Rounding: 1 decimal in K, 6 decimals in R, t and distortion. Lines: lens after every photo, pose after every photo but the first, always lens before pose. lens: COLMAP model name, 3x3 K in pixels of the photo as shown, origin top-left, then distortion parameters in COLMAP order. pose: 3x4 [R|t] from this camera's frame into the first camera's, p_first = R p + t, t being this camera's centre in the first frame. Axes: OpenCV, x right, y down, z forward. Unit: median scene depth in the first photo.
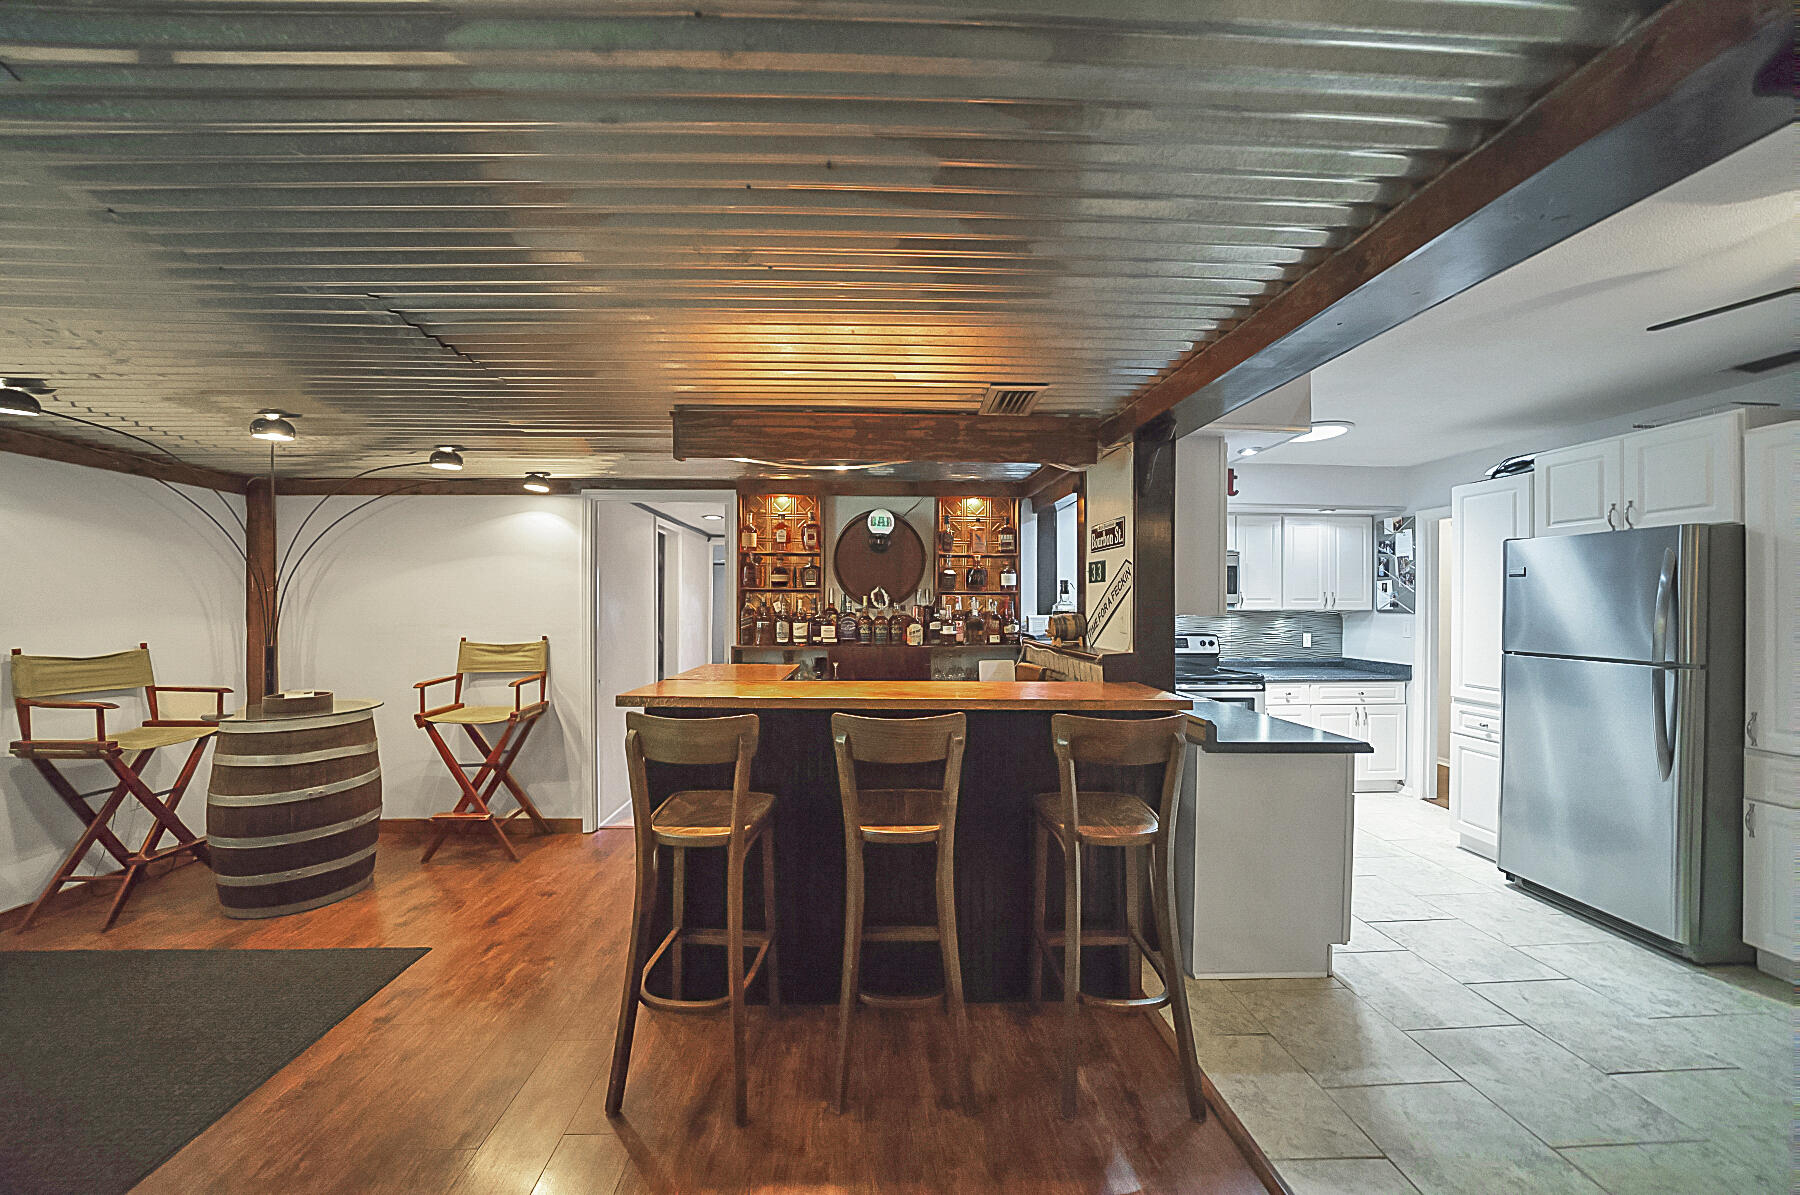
lens RADIAL K [[612.2, 0, 901.1], [0, 612.2, 603.4], [0, 0, 1]] dist [-0.017633, 0.000078]
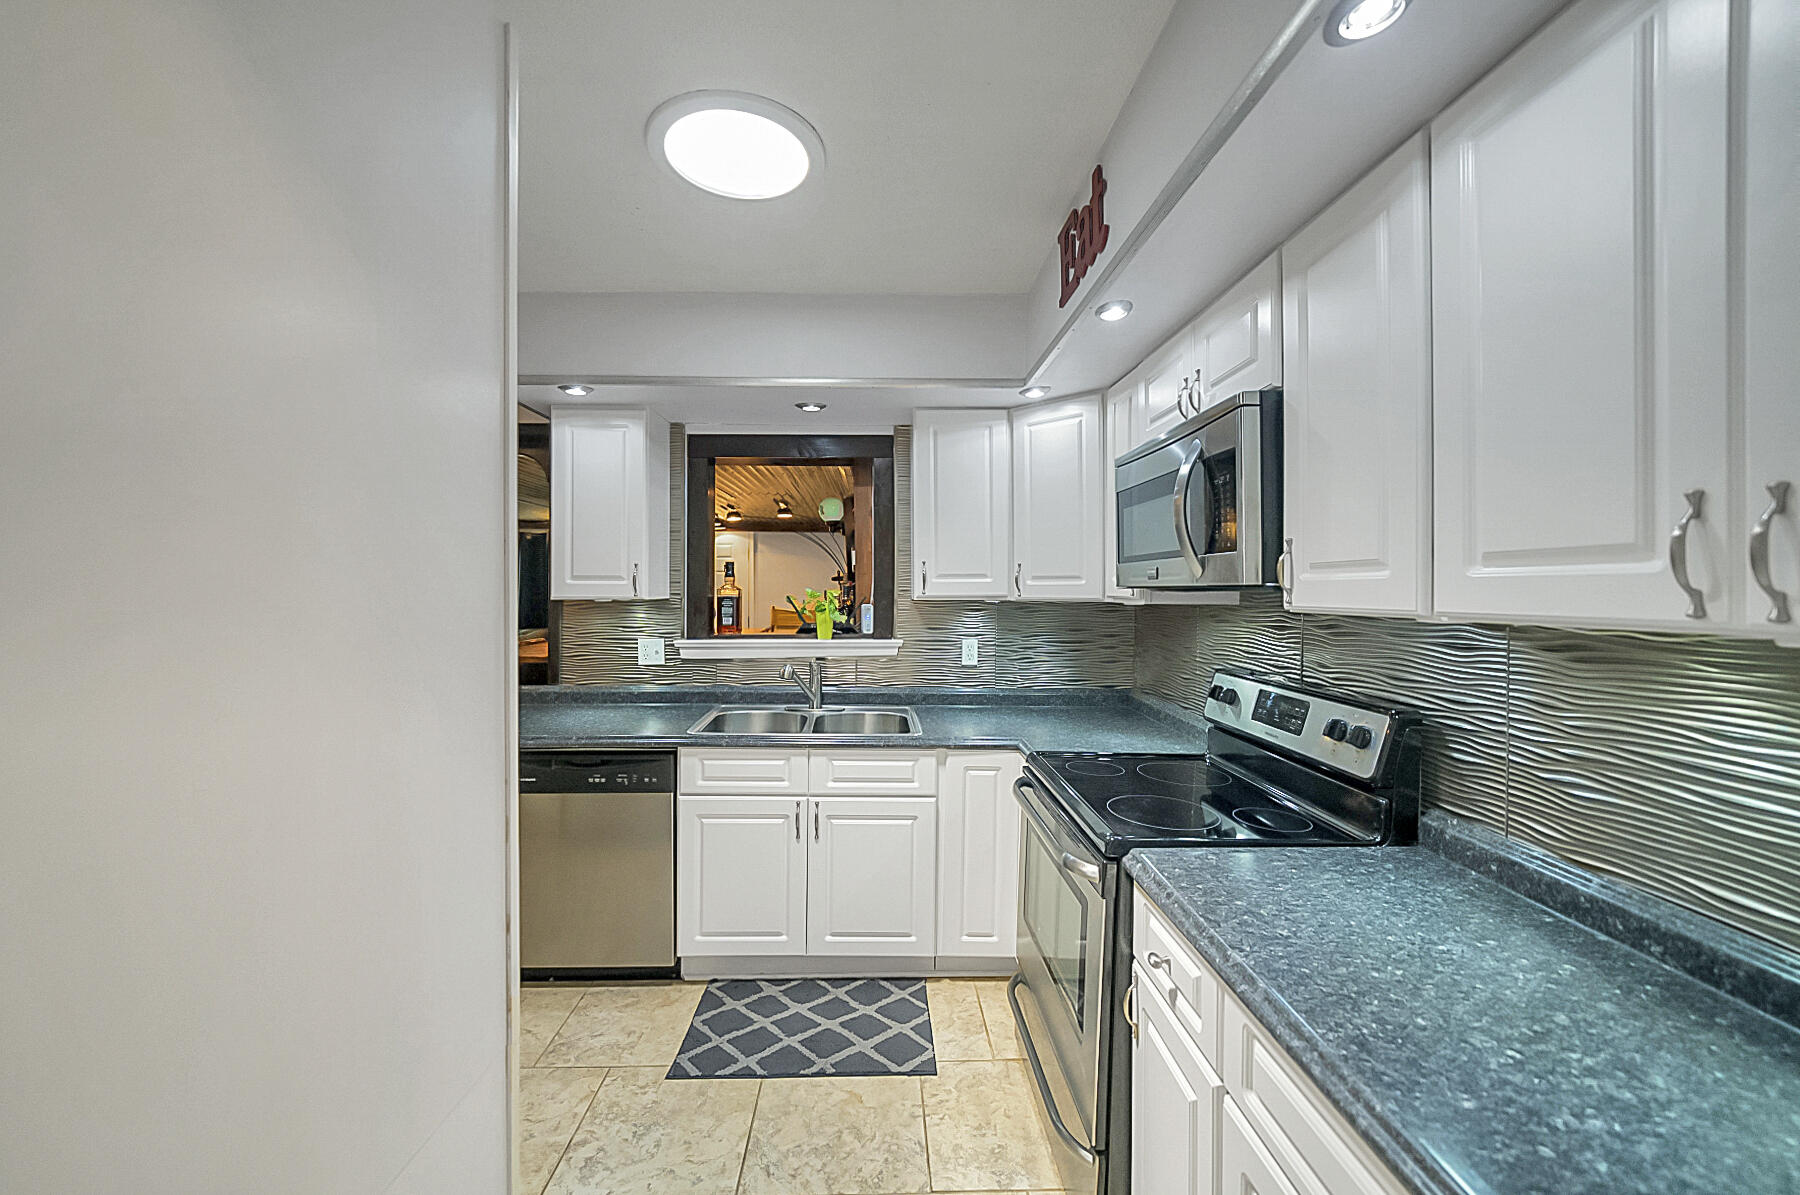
lens RADIAL K [[705.3, 0, 875.2], [0, 705.3, 593.9], [0, 0, 1]] dist [0.001017, 0.000012]
pose [[-0.052569, 0.001593, -0.998616, 1.098352], [-0.000642, 0.999998, 0.001629, 0.006278], [0.998617, 0.000727, -0.052568, 1.086596]]
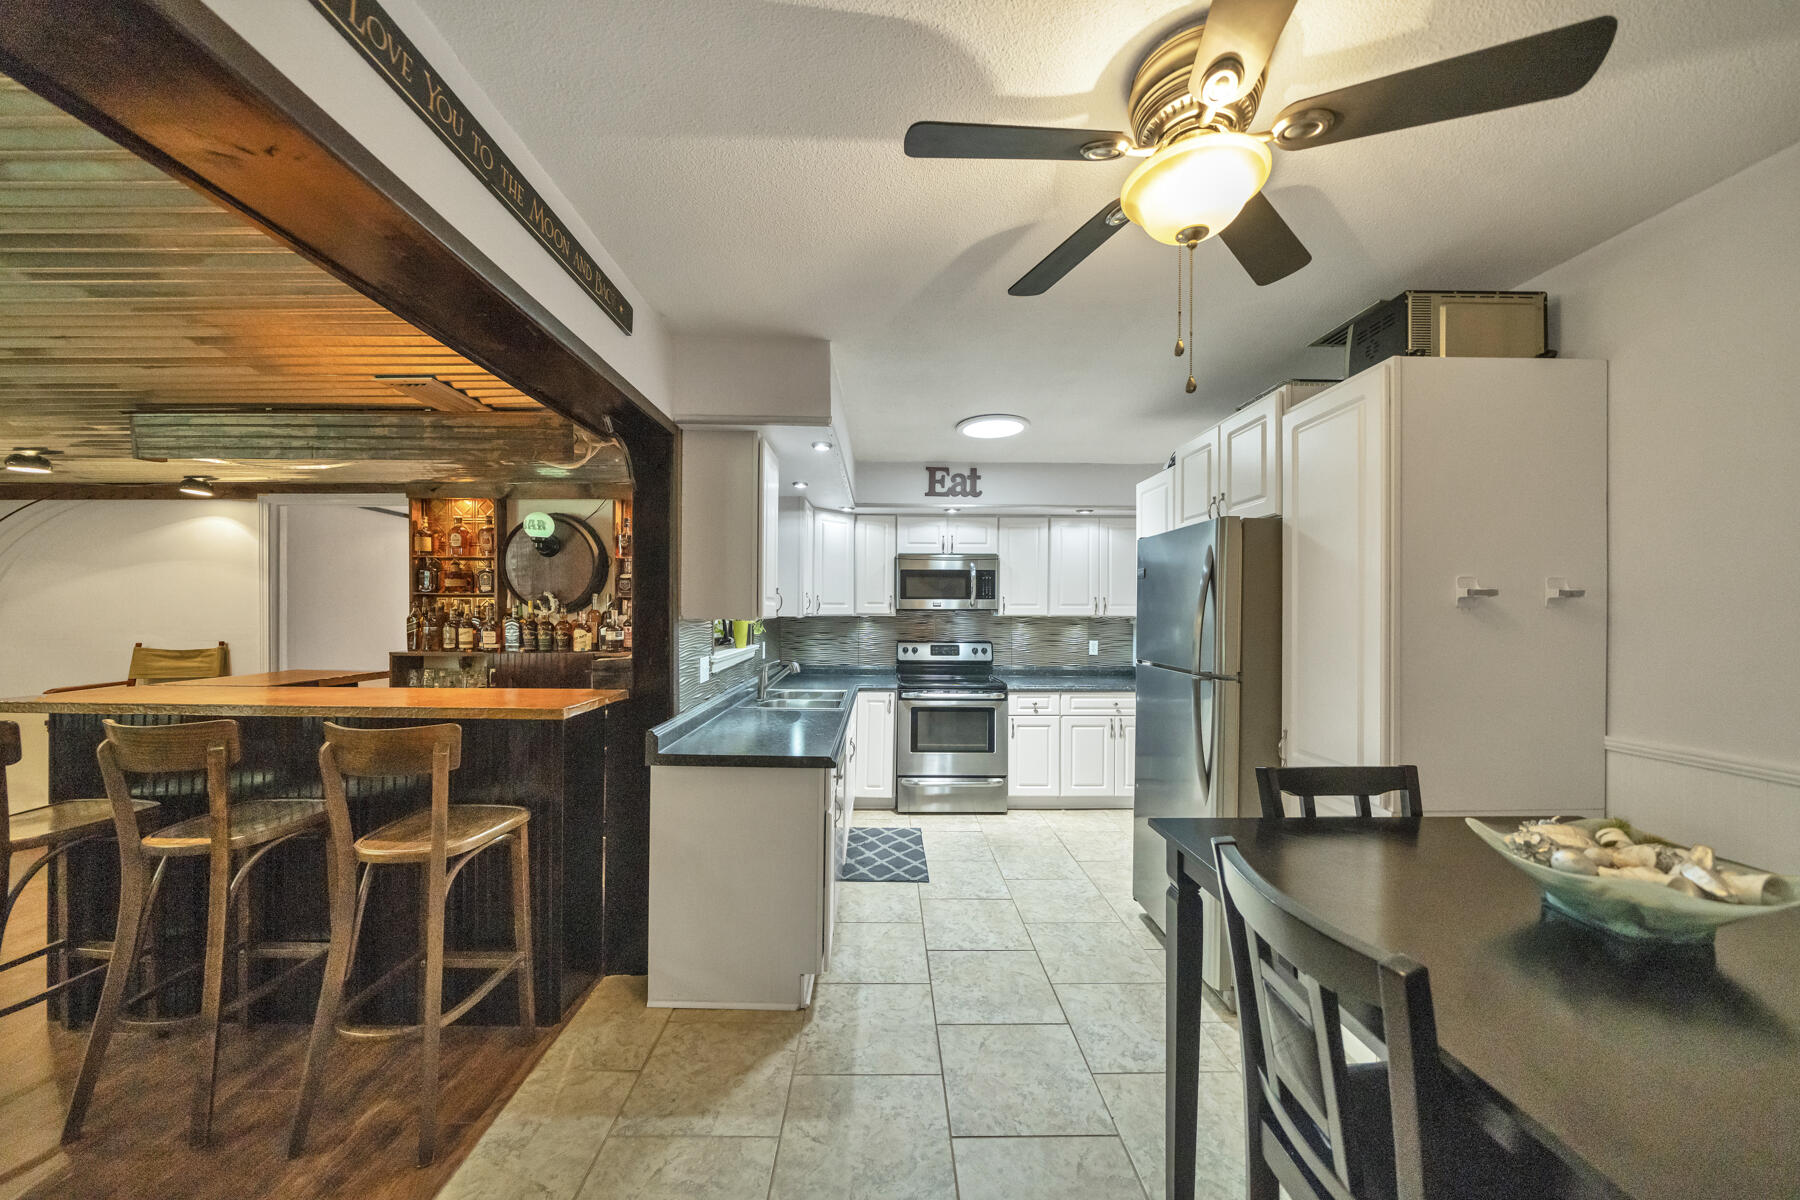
lens RADIAL K [[614.4, 0, 902.6], [0, 614.4, 610.7], [0, 0, 1]] dist [-0.000676, -0.000026]
pose [[0.999425, -0.000568, -0.033904, 0.553616], [0.000526, 0.999999, -0.001256, 0.004800], [0.033905, 0.001238, 0.999424, 0.036586]]
